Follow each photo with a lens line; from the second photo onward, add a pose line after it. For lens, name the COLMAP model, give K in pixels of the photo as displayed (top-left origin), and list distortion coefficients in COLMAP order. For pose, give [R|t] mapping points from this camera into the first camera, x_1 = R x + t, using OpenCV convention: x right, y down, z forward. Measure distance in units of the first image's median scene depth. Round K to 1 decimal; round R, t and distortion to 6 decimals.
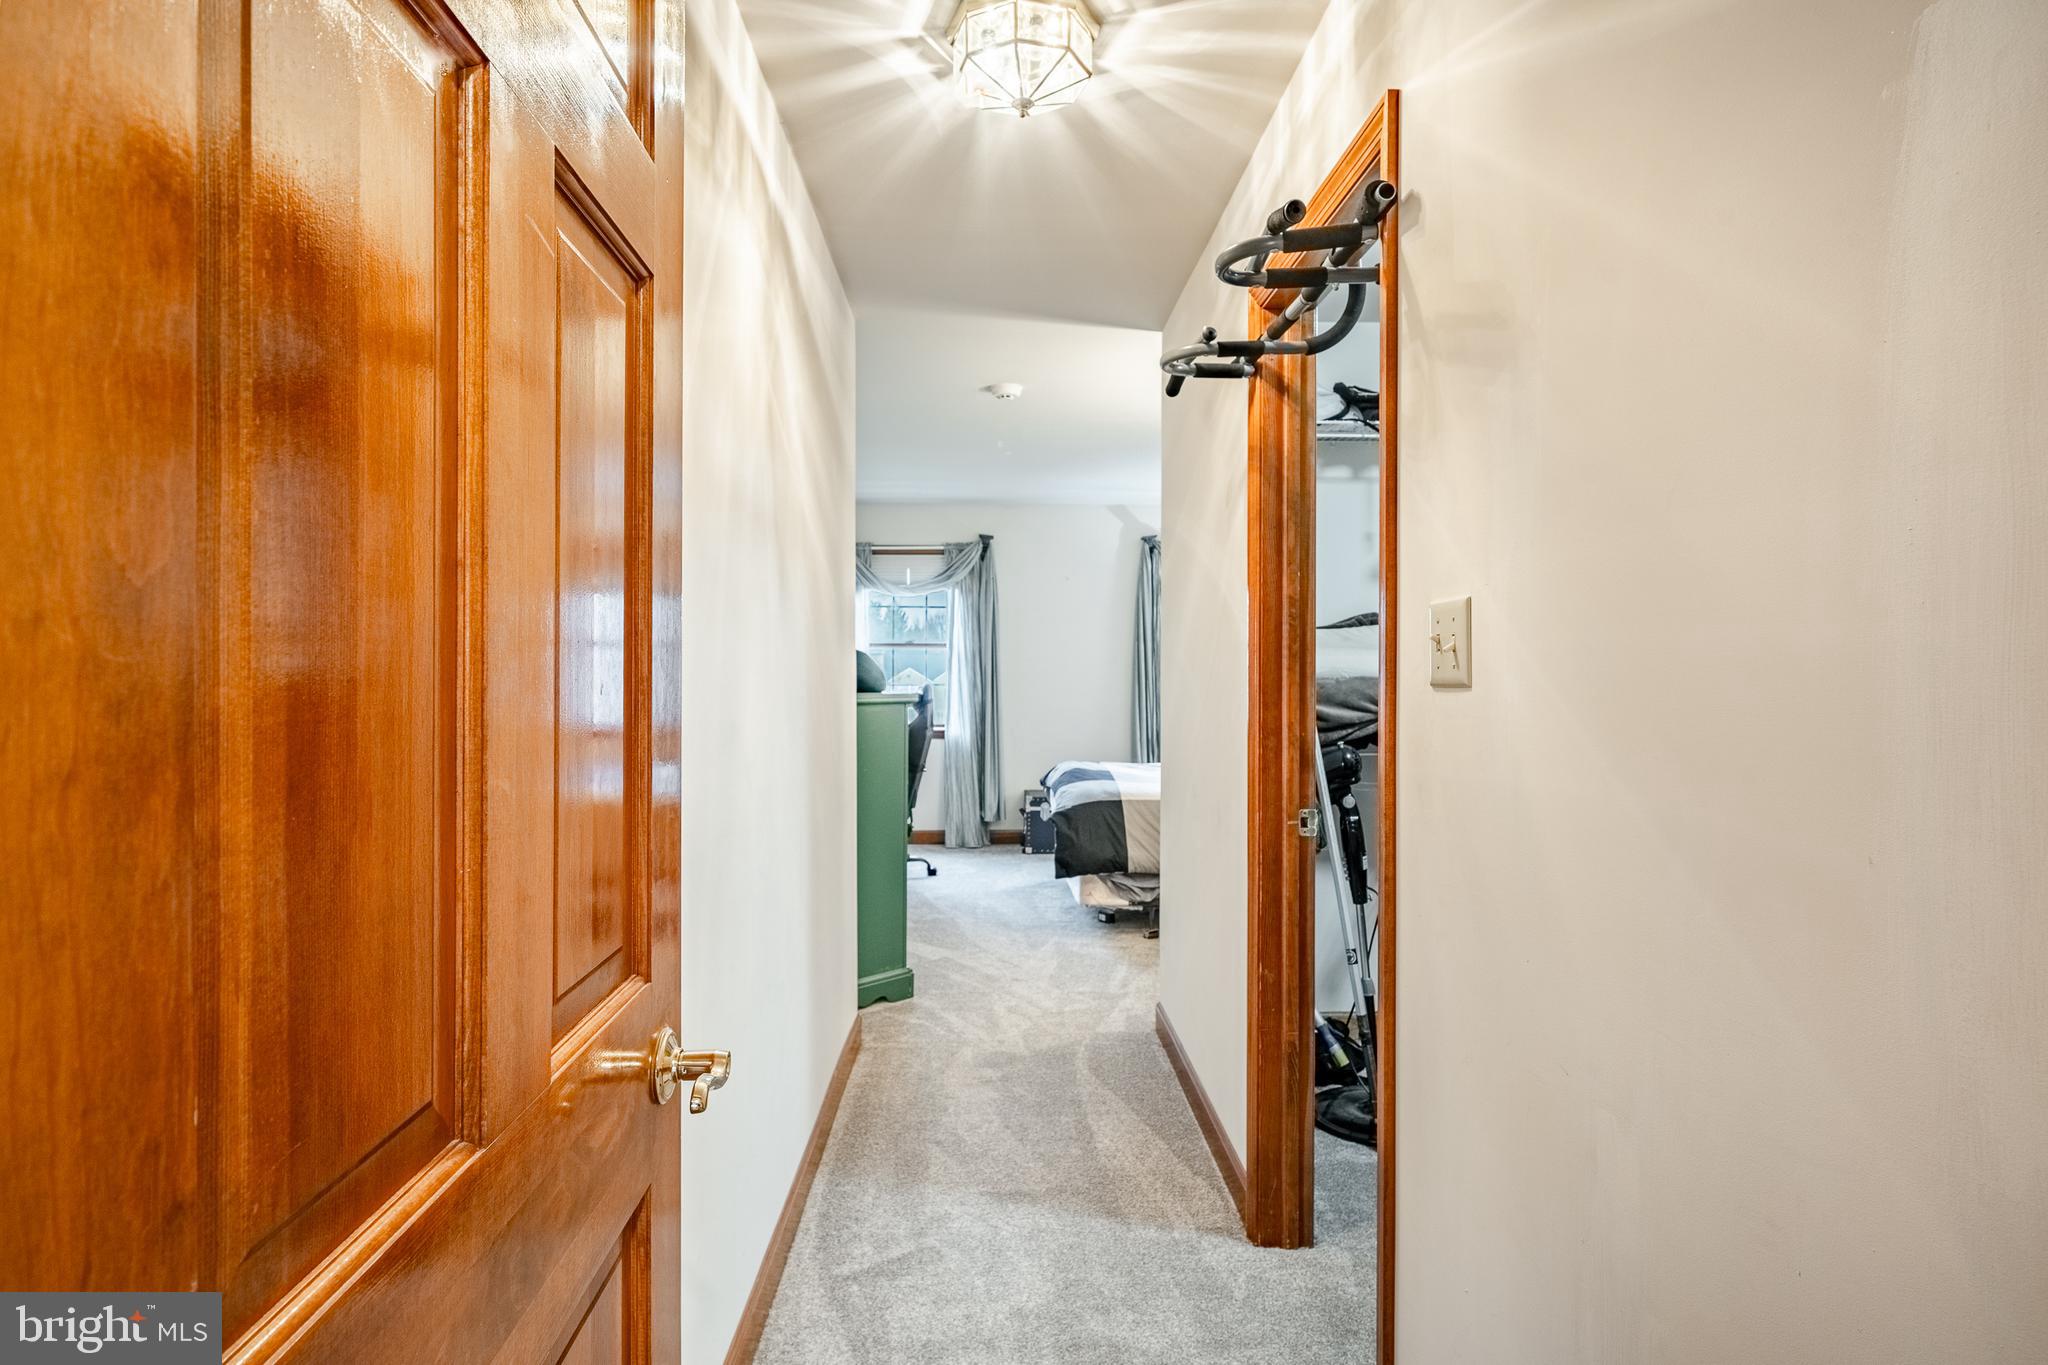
lens RADIAL K [[1065.6, 0, 1024.8], [0, 1065.6, 679.4], [0, 0, 1]] dist [0.006550, 0.000775]
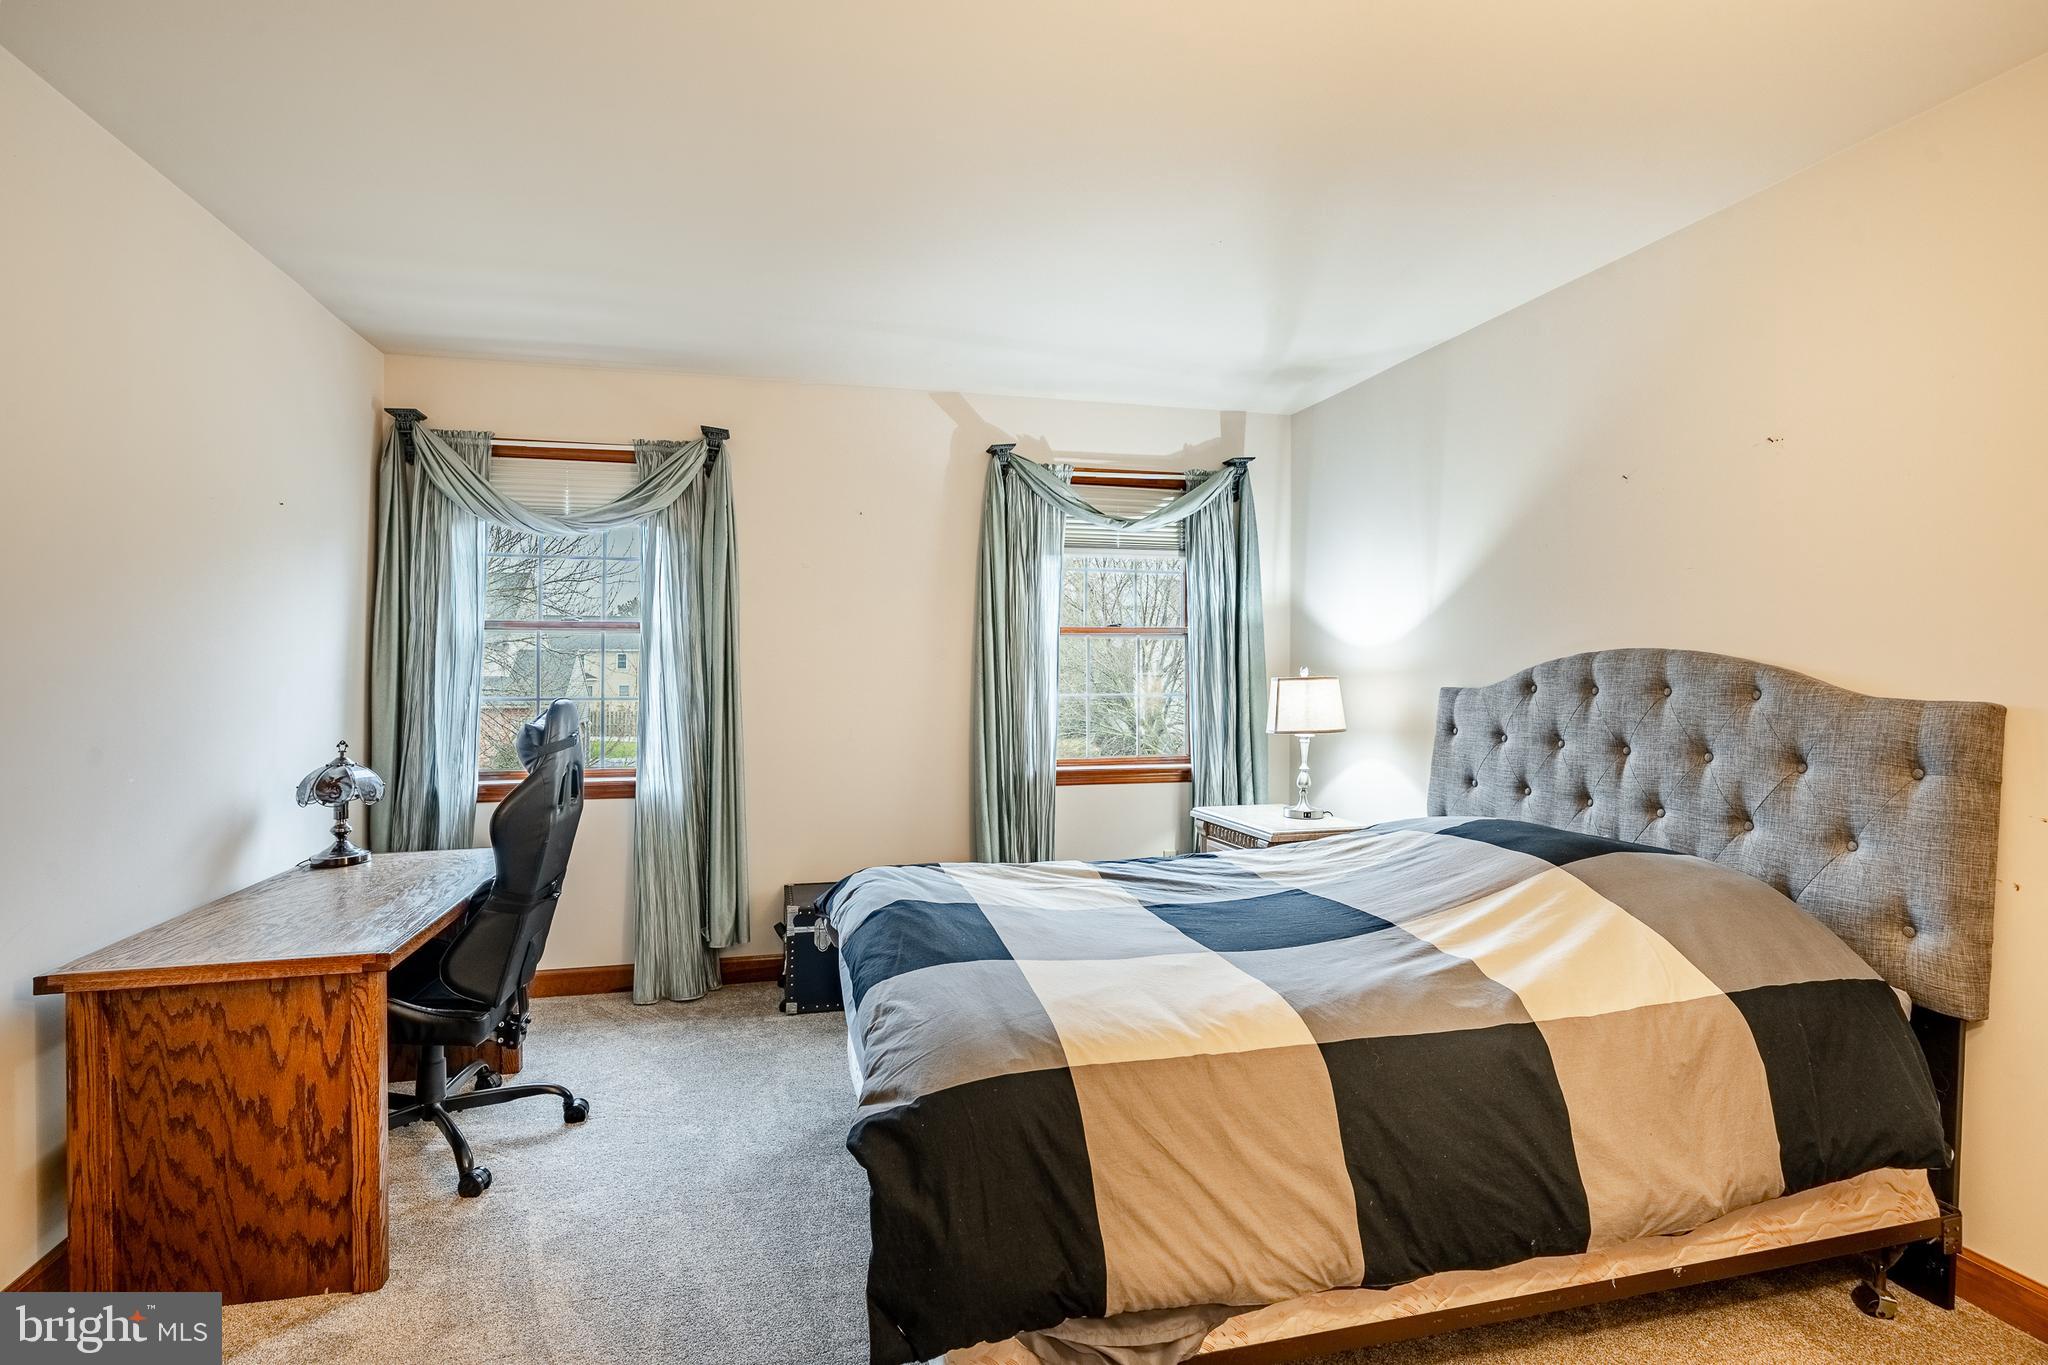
lens RADIAL K [[1030.8, 0, 1010.3], [0, 1030.8, 668.8], [0, 0, 1]] dist [0.002873, 0.000572]
pose [[0.978169, 0.002023, 0.207801, 0.002941], [-0.000828, 0.999983, -0.005836, -0.007380], [-0.207810, 0.005536, 0.978154, 0.445209]]
